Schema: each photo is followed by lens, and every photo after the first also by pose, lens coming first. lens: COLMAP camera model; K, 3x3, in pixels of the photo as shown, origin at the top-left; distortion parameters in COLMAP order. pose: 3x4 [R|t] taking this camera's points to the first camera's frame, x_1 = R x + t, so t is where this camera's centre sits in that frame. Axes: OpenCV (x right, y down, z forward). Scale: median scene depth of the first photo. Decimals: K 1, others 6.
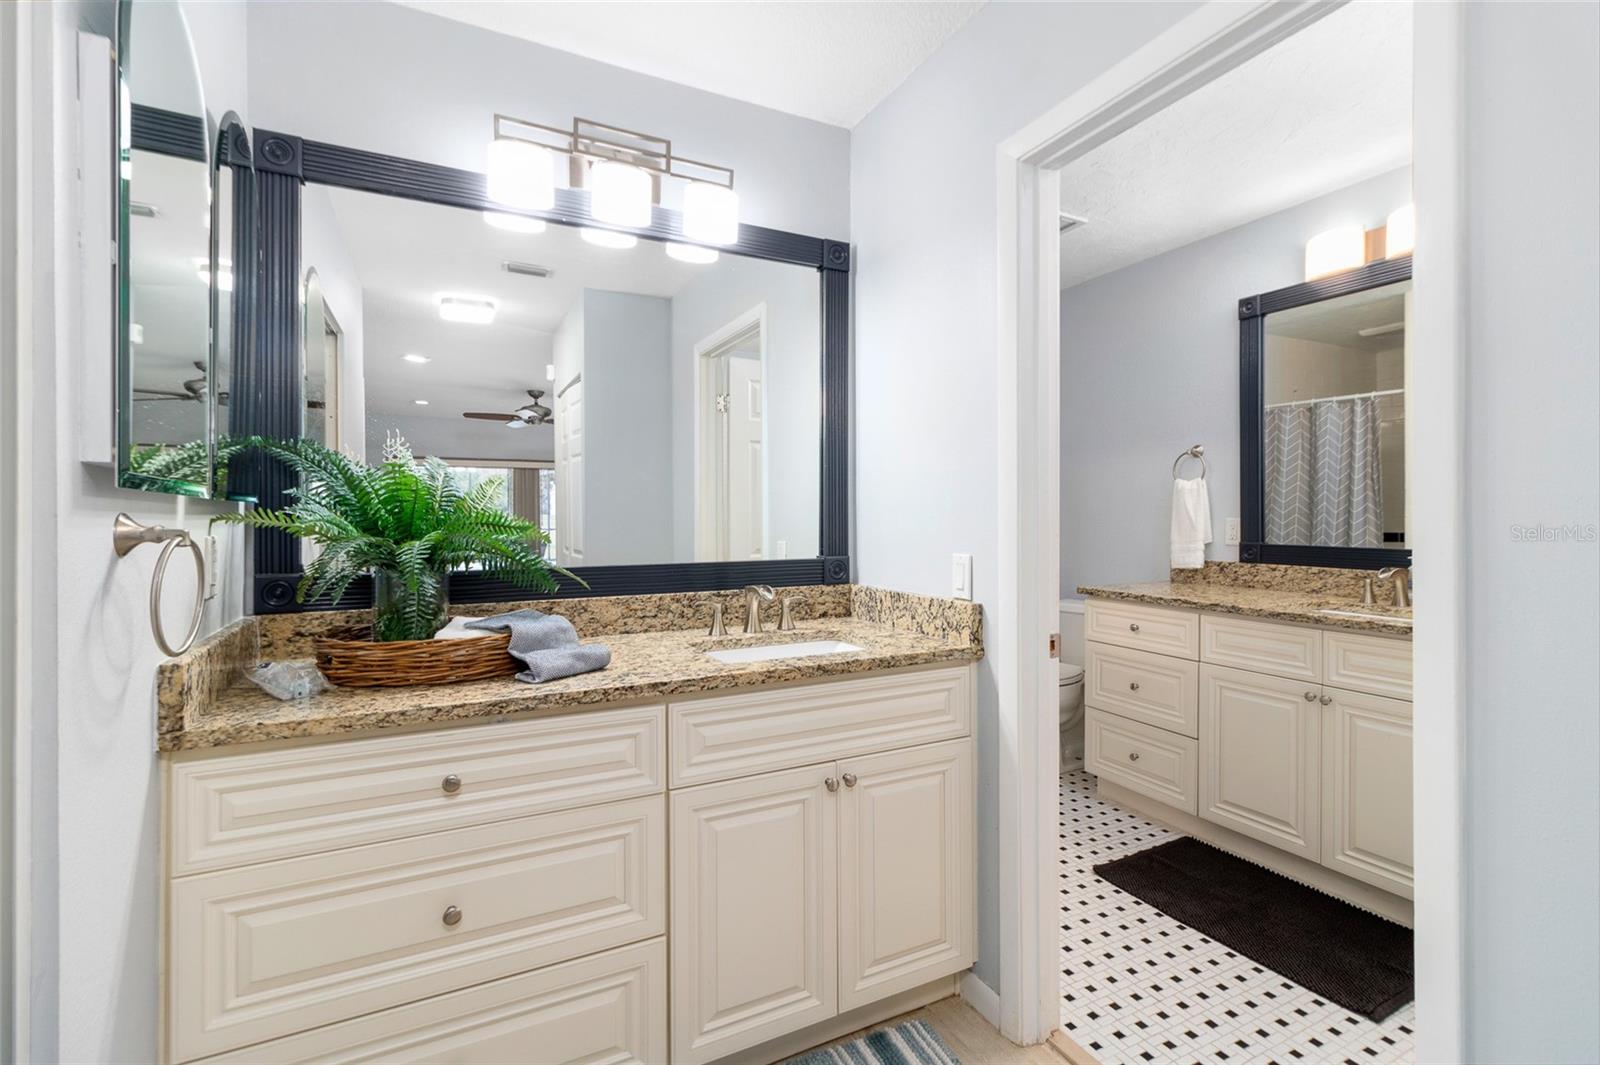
lens RADIAL K [[747.2, 0, 804.5], [0, 747.2, 520.0], [0, 0, 1]] dist [0.009733, 0.000412]
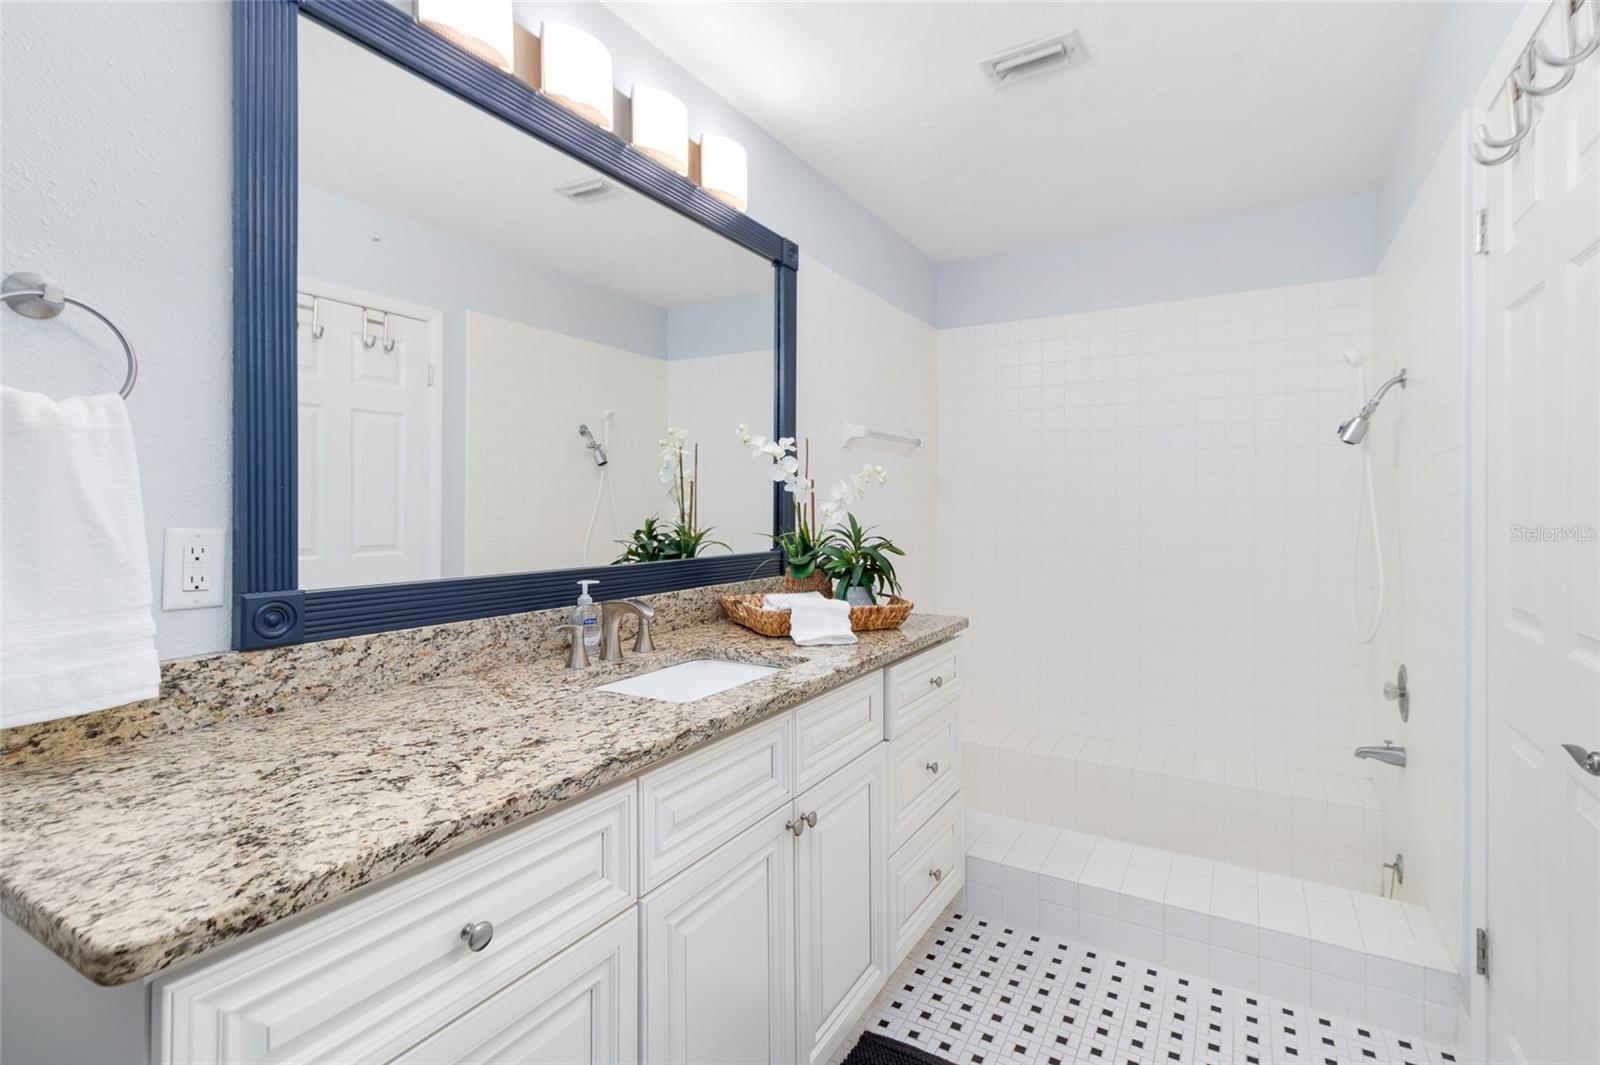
lens RADIAL K [[747.2, 0, 801.9], [0, 747.2, 519.7], [0, 0, 1]] dist [0.009733, 0.000412]
pose [[-0.540989, -0.008361, 0.840988, 0.142780], [0.006969, 0.999872, 0.014423, -0.010018], [-0.841001, 0.013664, -0.540861, 1.007648]]
